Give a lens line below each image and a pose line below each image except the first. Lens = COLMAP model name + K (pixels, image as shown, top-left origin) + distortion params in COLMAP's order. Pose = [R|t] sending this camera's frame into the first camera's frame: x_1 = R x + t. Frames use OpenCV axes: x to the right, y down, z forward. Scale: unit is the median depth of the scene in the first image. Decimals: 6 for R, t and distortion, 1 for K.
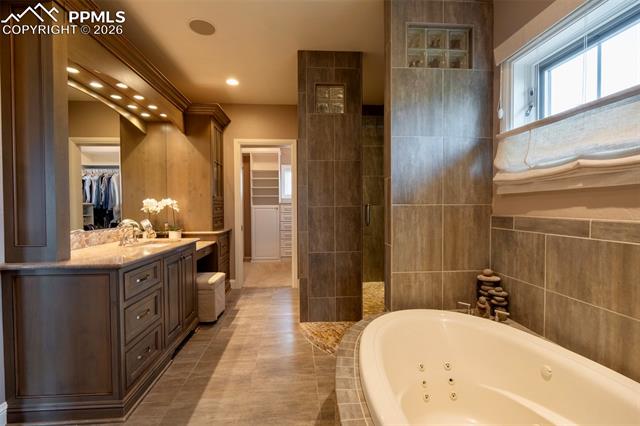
lens RADIAL K [[287.3, 0, 315.9], [0, 287.3, 212.6], [0, 0, 1]] dist [-0.002004, 0.000060]
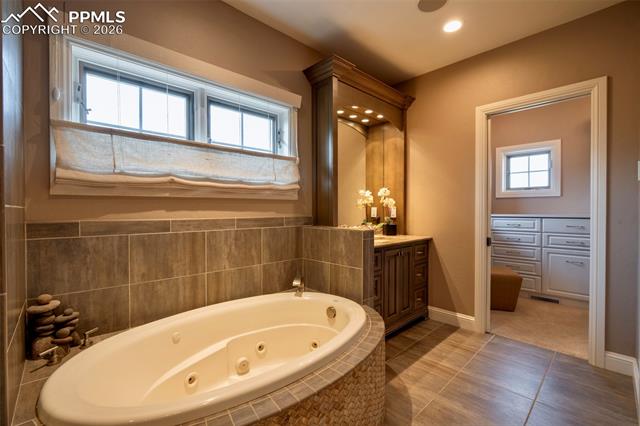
lens RADIAL K [[287.3, 0, 317.1], [0, 287.3, 211.6], [0, 0, 1]] dist [-0.002004, 0.000060]
pose [[-0.641757, 0.000886, 0.766908, -0.540937], [0.020214, 0.999671, 0.015761, -0.019177], [-0.766642, 0.025617, -0.641564, 1.198469]]
